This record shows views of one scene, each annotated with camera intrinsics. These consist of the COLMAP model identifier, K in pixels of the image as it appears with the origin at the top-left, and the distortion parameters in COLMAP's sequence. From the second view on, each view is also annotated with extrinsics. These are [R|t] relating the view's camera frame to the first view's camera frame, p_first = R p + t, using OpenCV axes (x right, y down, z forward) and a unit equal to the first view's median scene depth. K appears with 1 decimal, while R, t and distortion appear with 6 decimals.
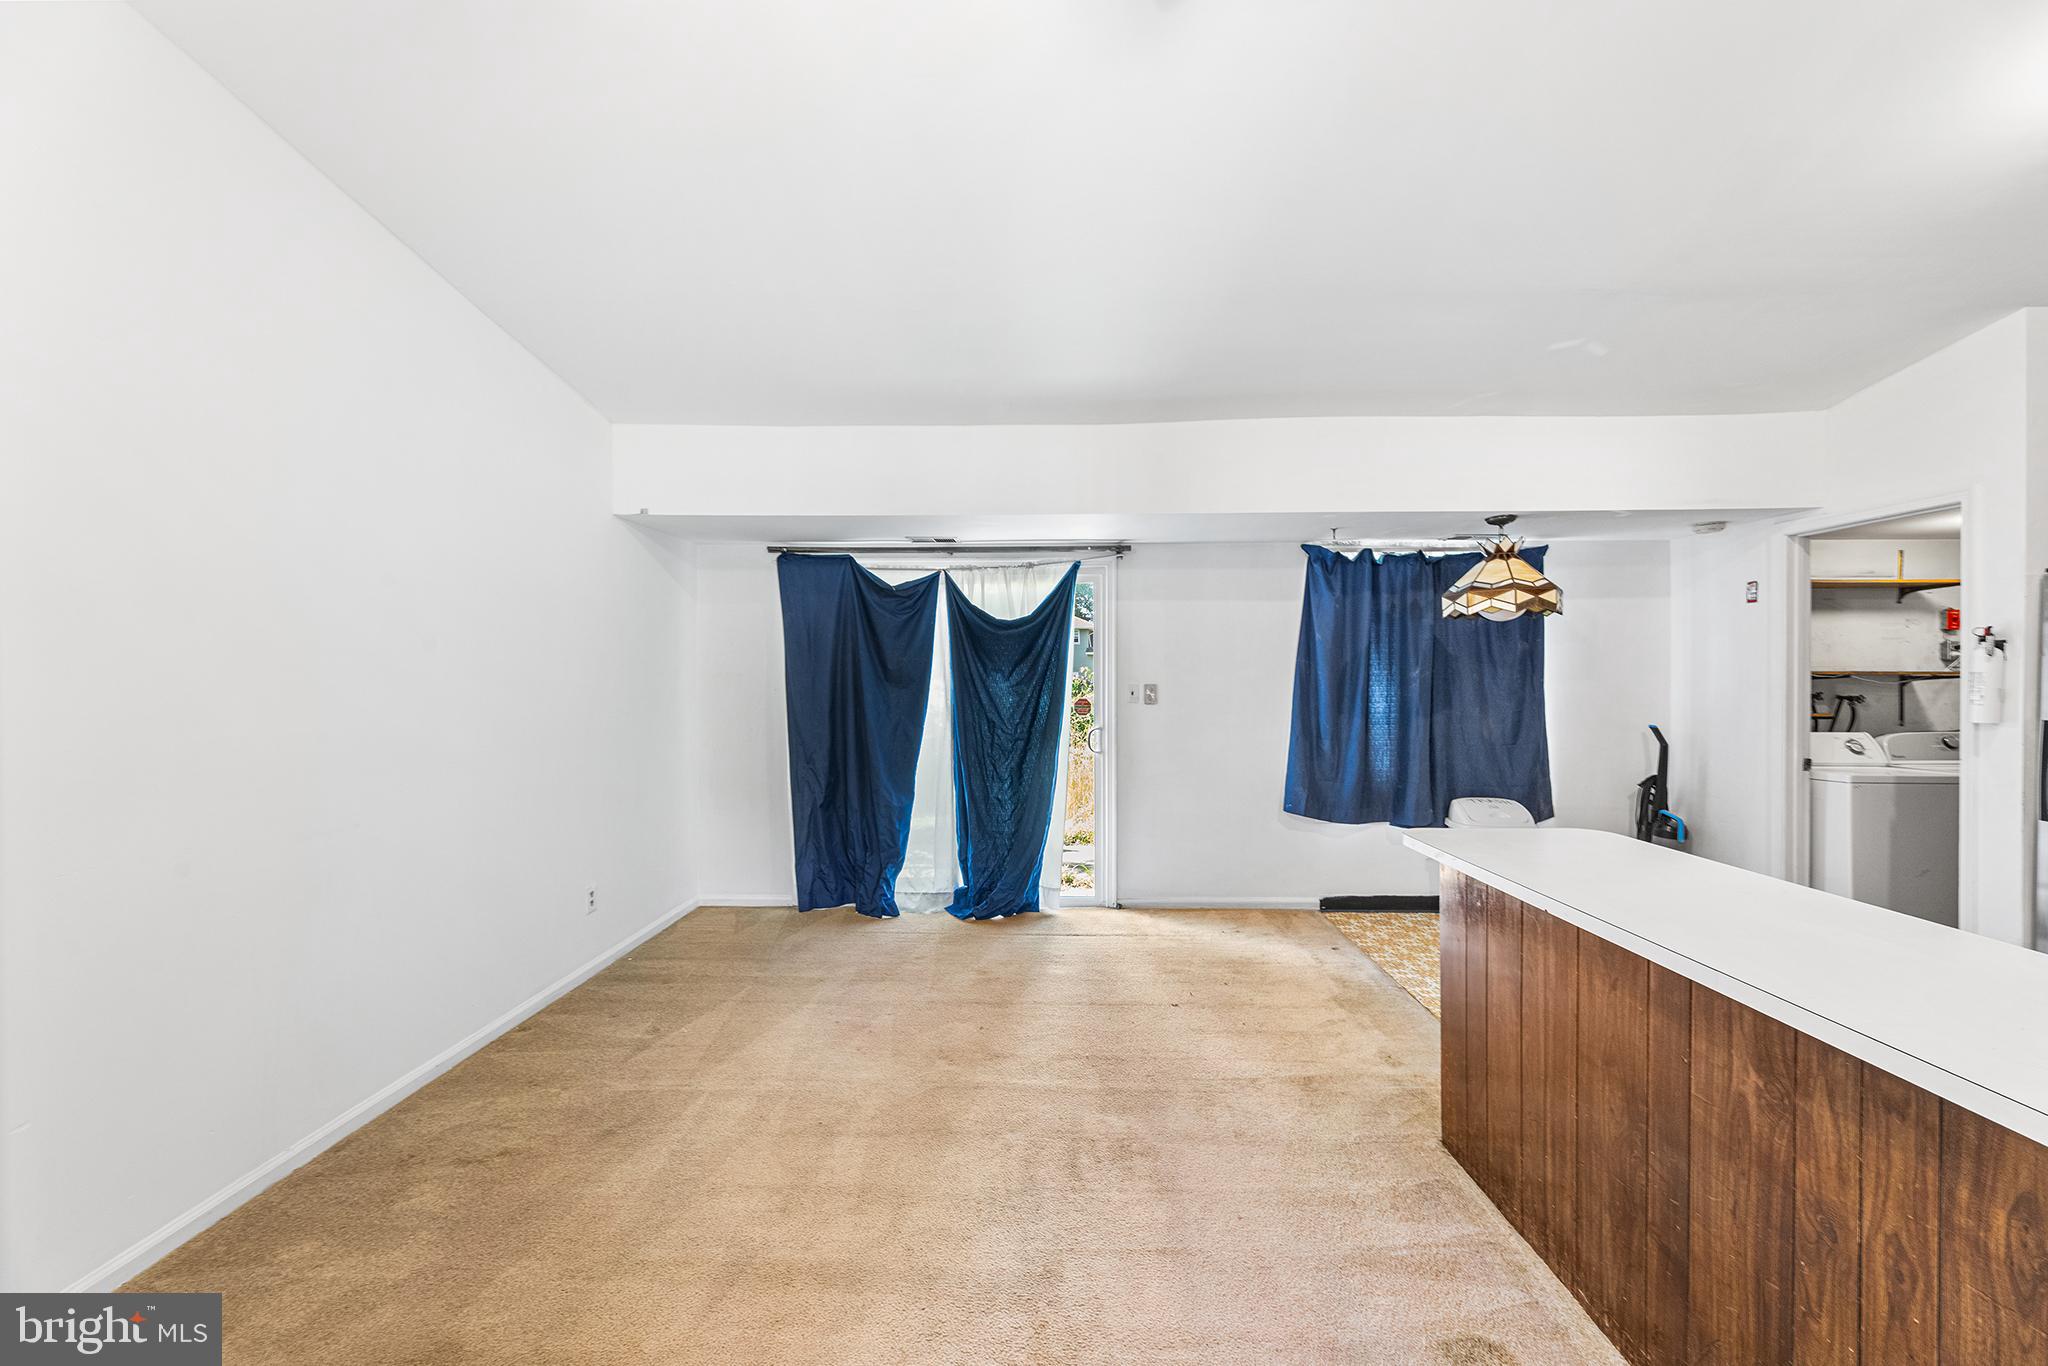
lens RADIAL K [[821.1, 0, 1025.3], [0, 821.1, 683.1], [0, 0, 1]] dist [-0.001515, 0.000242]
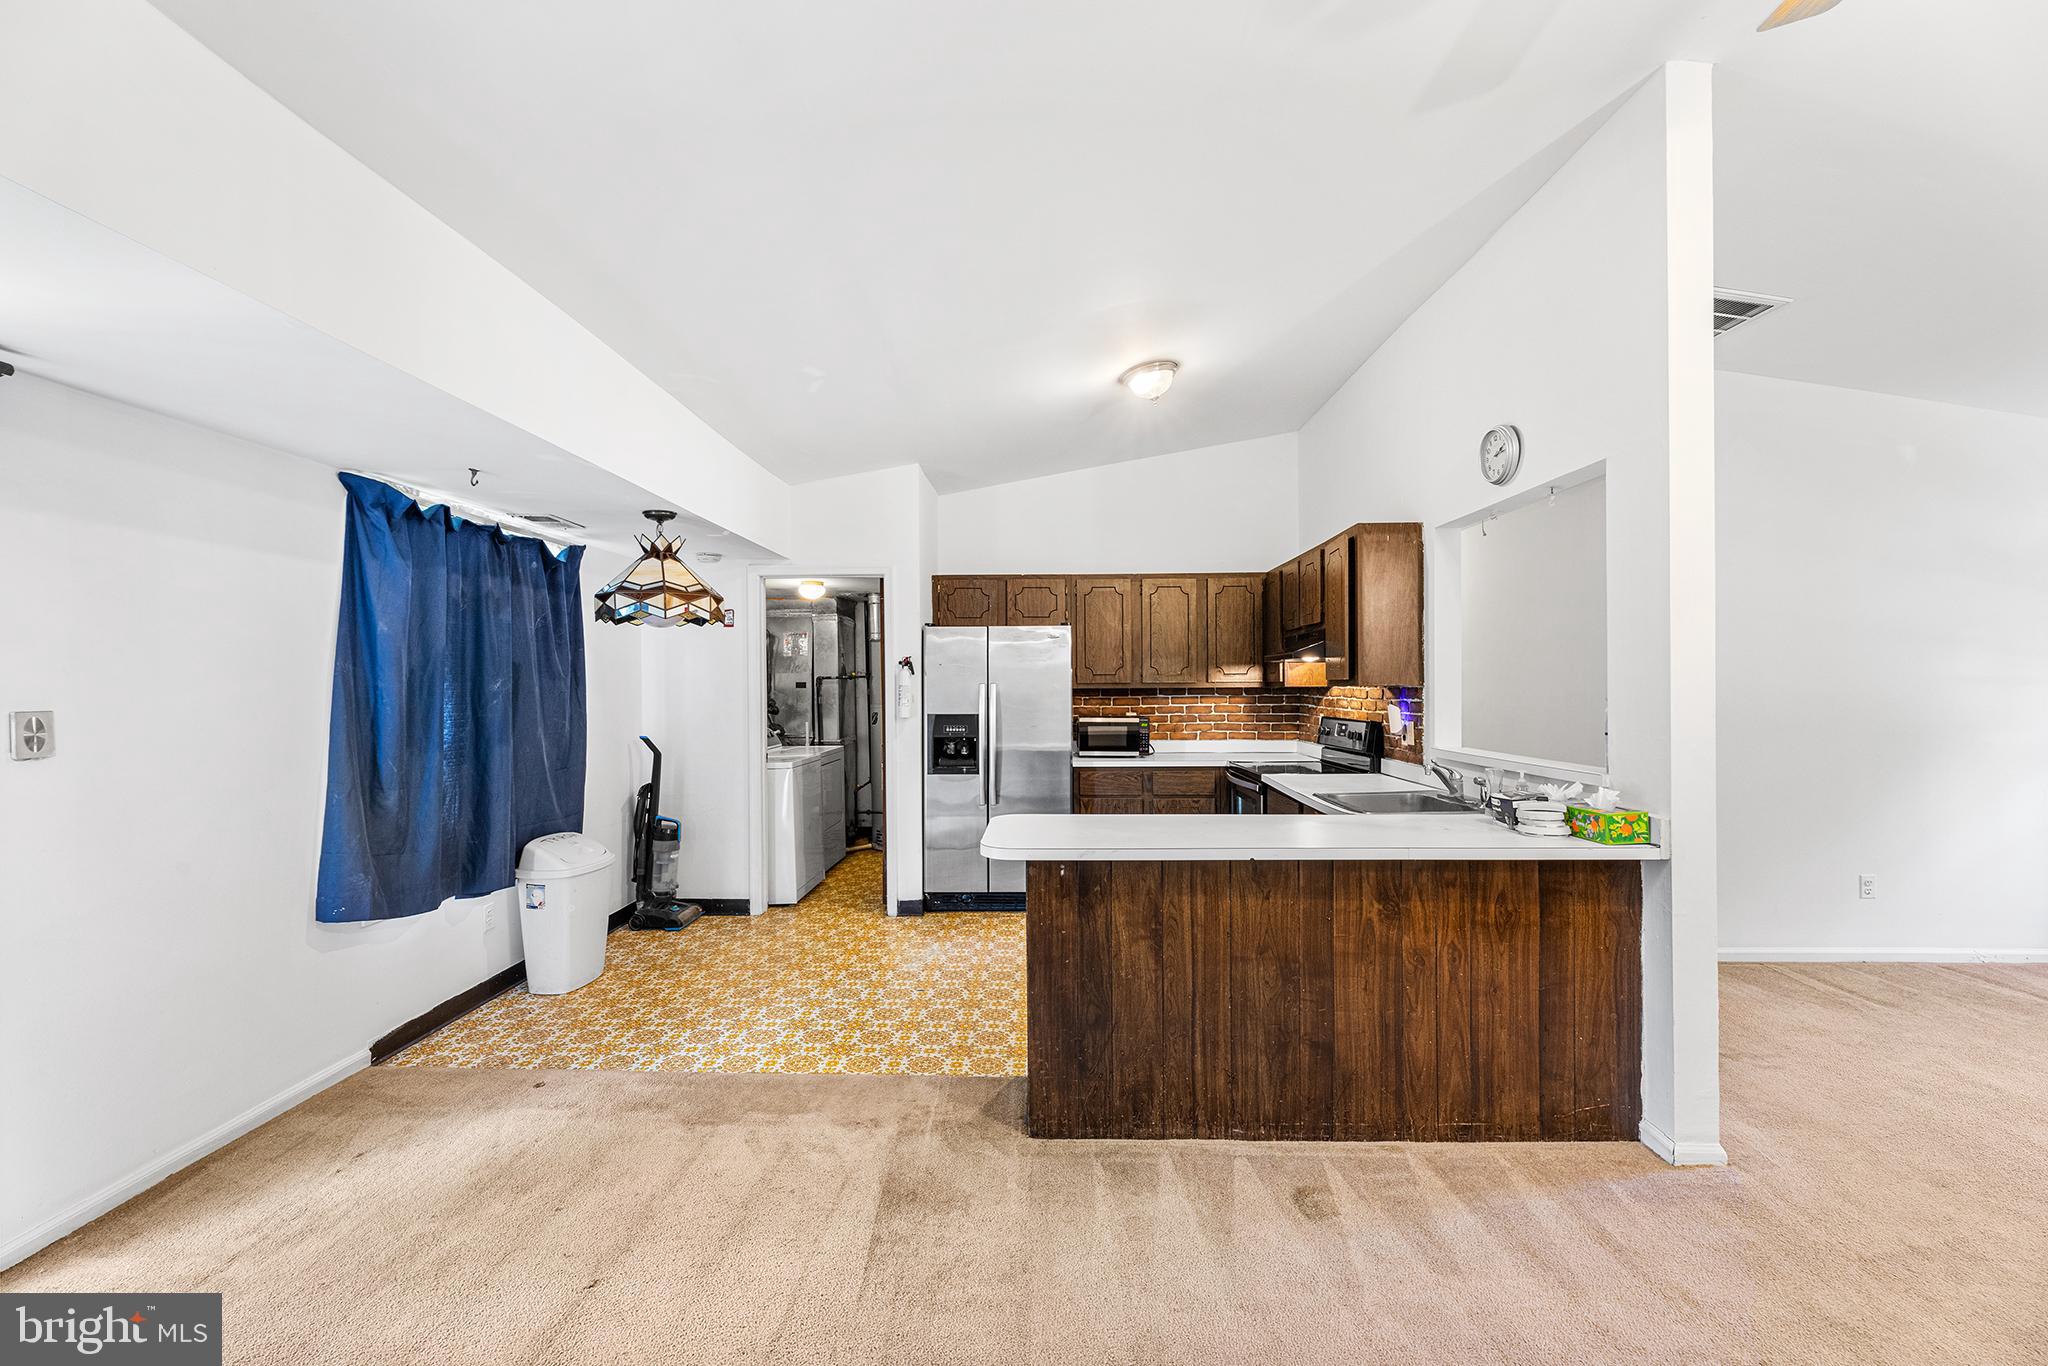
lens RADIAL K [[821.1, 0, 1022.0], [0, 821.1, 684.5], [0, 0, 1]] dist [-0.001515, 0.000242]
pose [[0.004700, 0.001248, 0.999988, -0.272577], [0.013653, 0.999906, -0.001312, -0.005664], [-0.999896, 0.013659, 0.004683, 0.514058]]
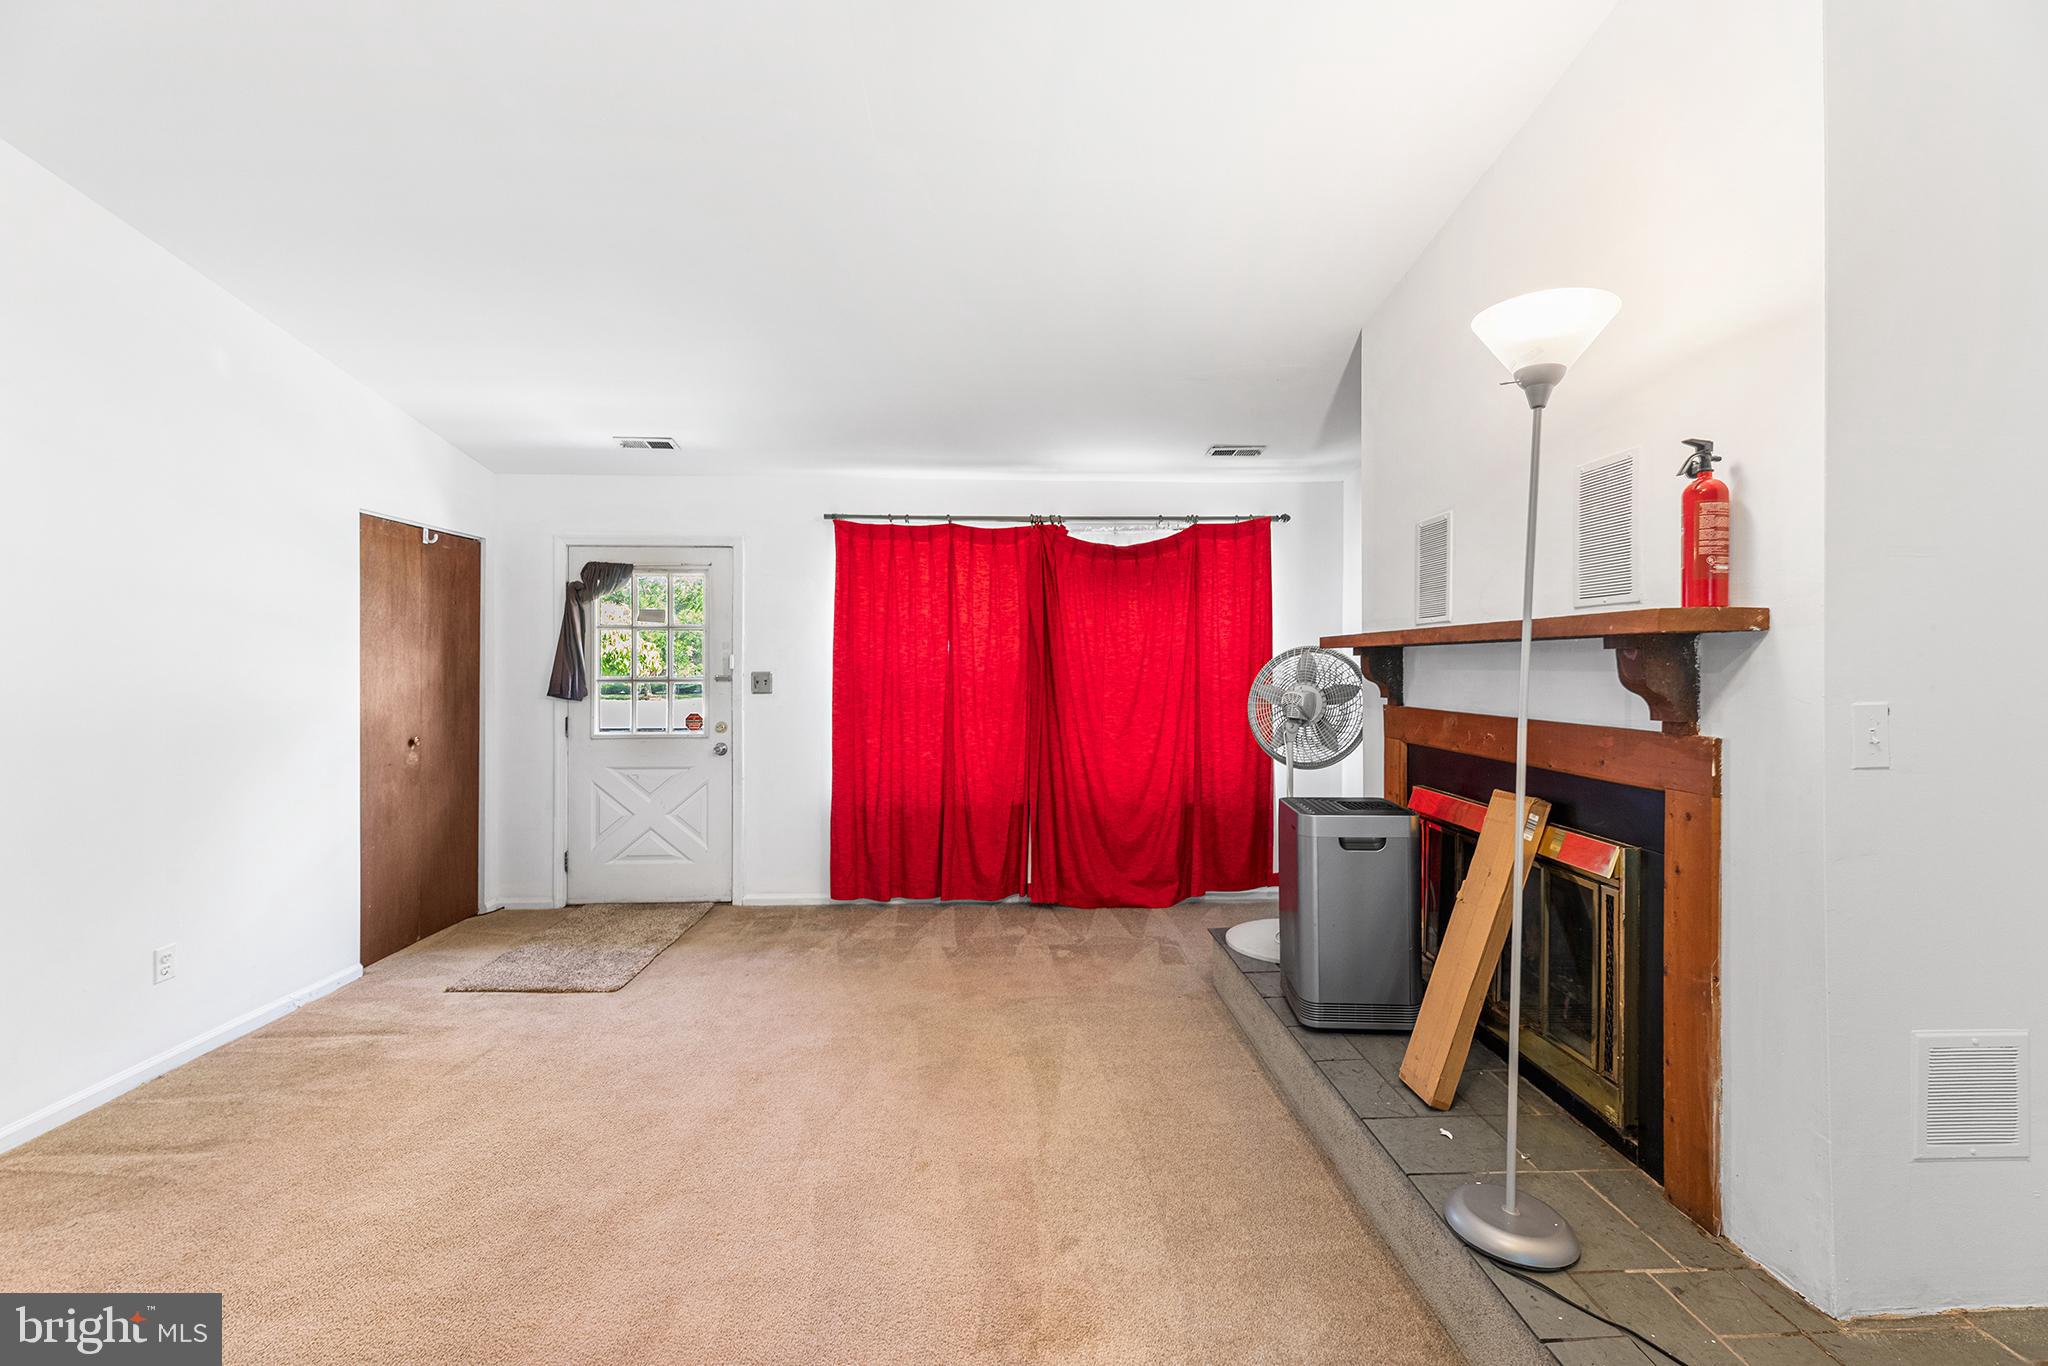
lens RADIAL K [[821.1, 0, 1021.1], [0, 821.1, 674.6], [0, 0, 1]] dist [-0.001515, 0.000242]
pose [[-0.997506, 0.002153, -0.070547, 0.007905], [0.001223, 0.999912, 0.013218, -0.001883], [0.070570, 0.013099, -0.997421, 0.274544]]
